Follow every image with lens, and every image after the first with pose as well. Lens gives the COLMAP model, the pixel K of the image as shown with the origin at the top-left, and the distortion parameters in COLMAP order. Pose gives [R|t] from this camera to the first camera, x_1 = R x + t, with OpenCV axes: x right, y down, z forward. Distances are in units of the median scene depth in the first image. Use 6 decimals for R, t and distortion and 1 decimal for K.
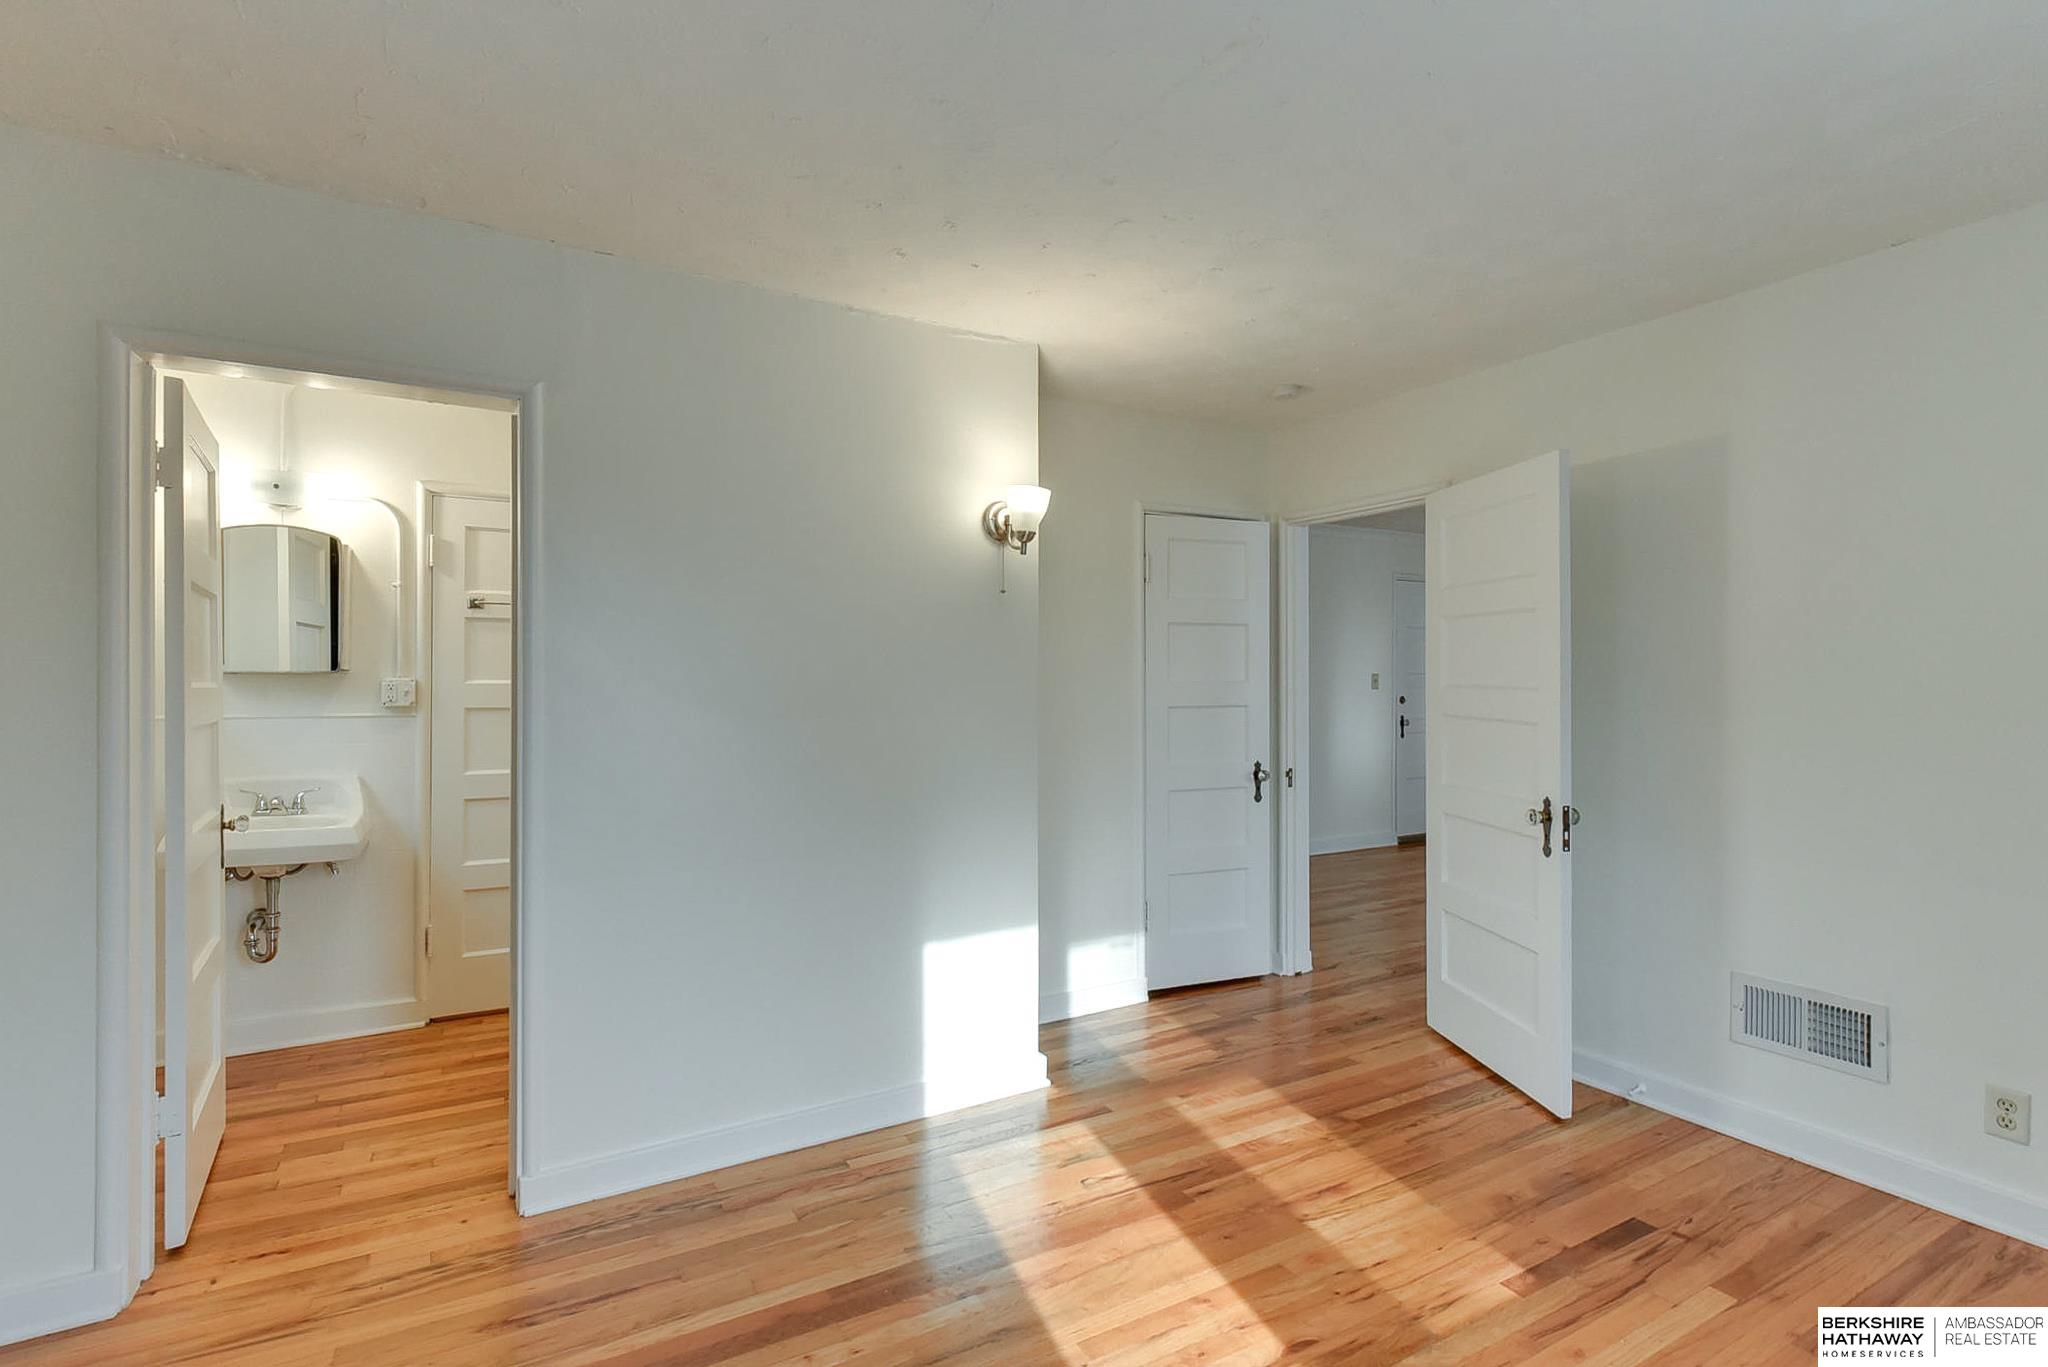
lens RADIAL K [[981.0, 0, 1029.5], [0, 981.0, 671.6], [0, 0, 1]] dist [-0.001319, 0.000081]
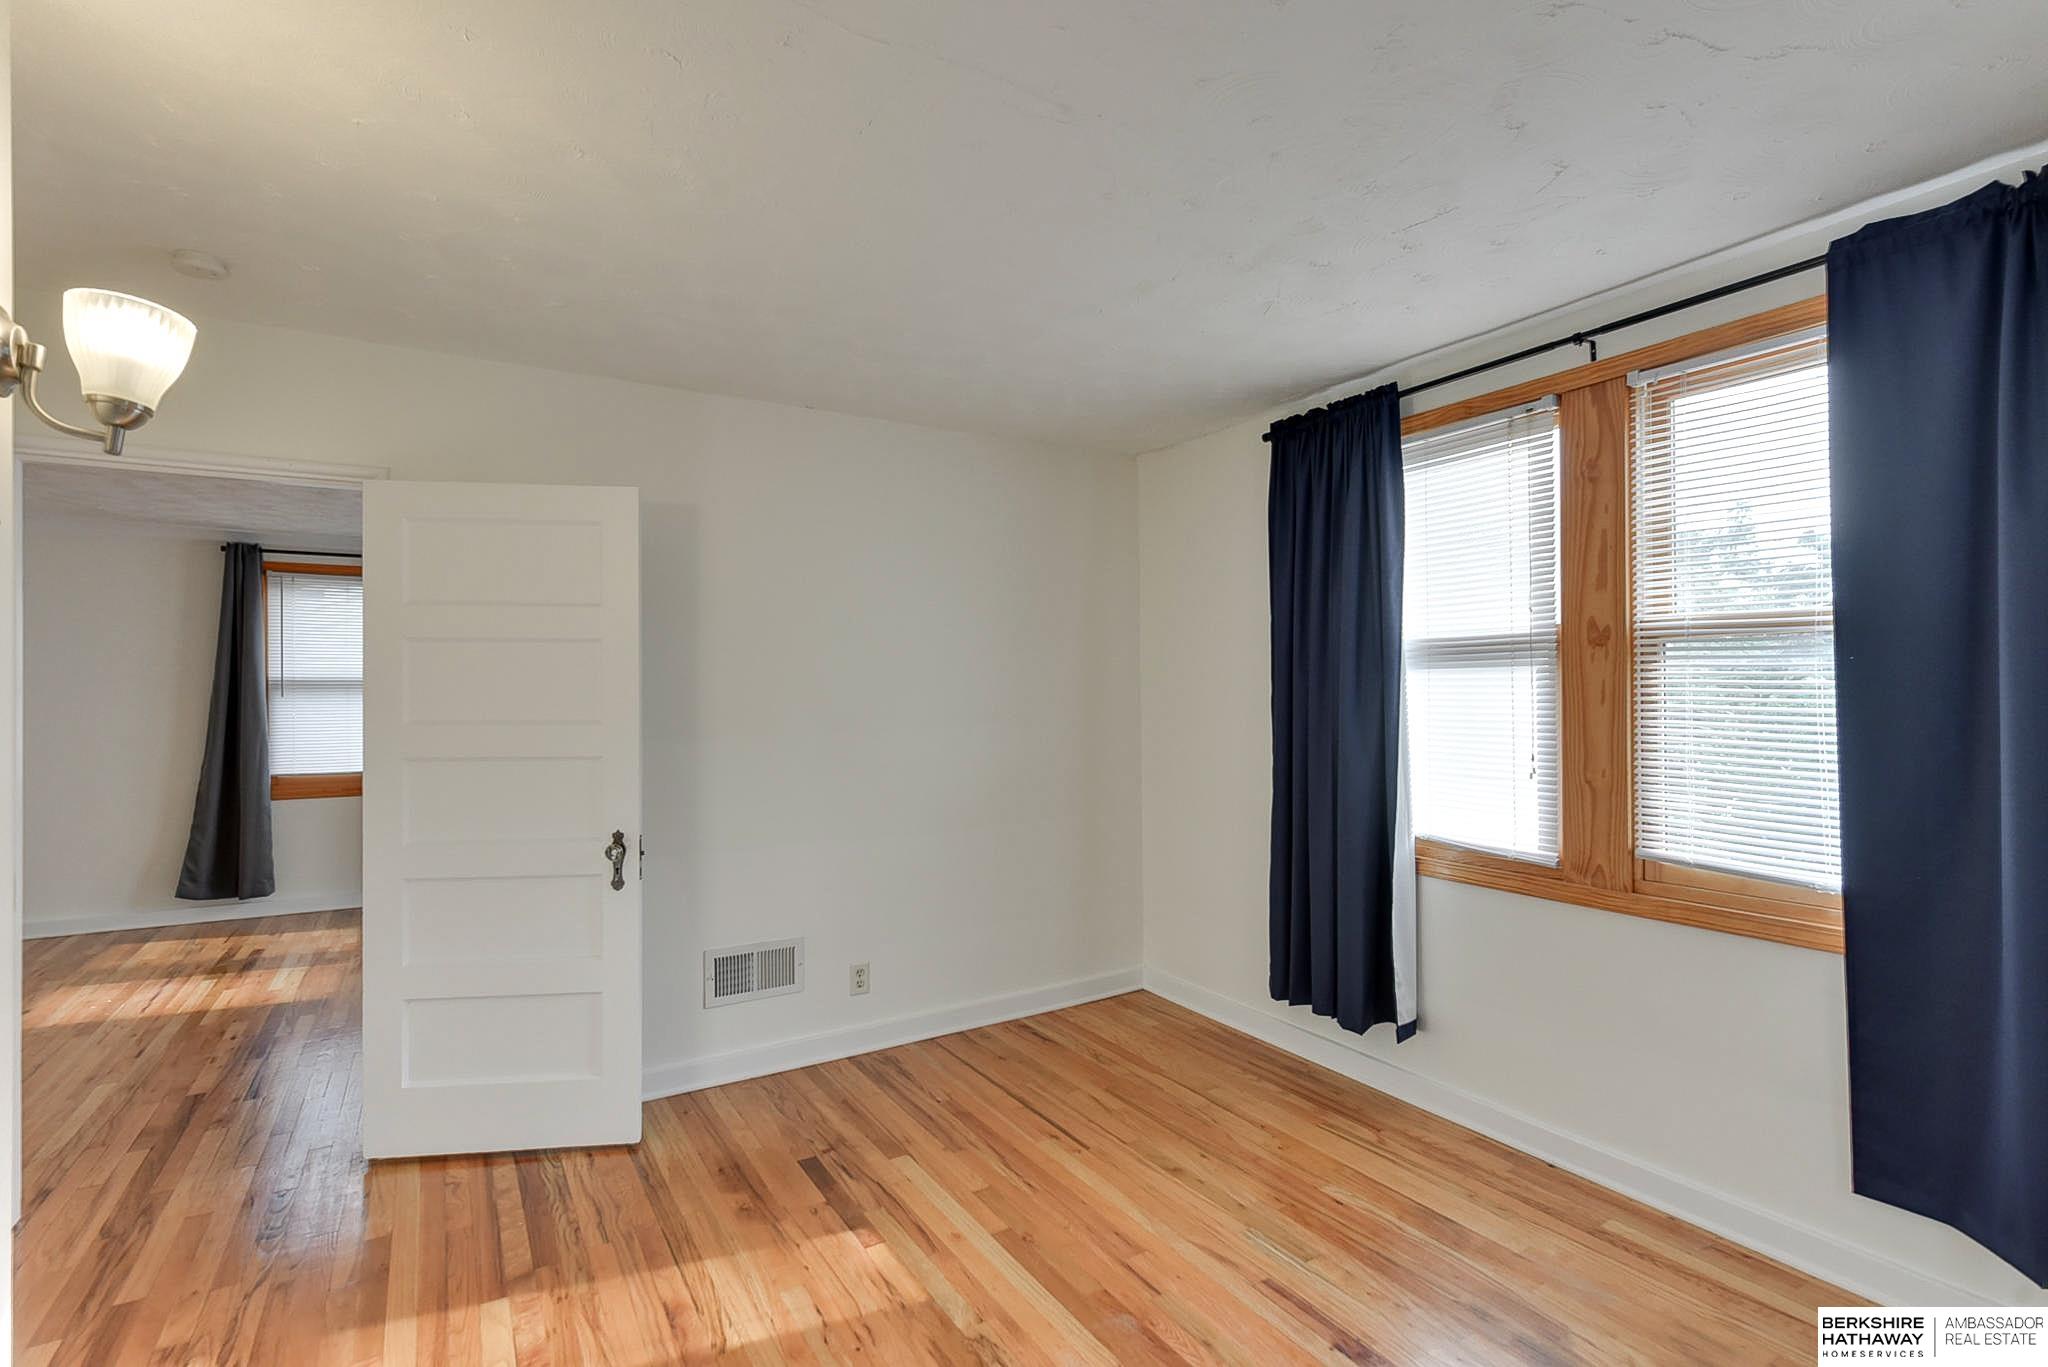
lens RADIAL K [[981.0, 0, 1011.2], [0, 981.0, 681.7], [0, 0, 1]] dist [-0.001319, 0.000081]
pose [[-0.018592, 0.000828, 0.999827, -0.570605], [0.000493, 1.000000, -0.000819, -0.030226], [-0.999827, 0.000478, -0.018592, 0.728765]]
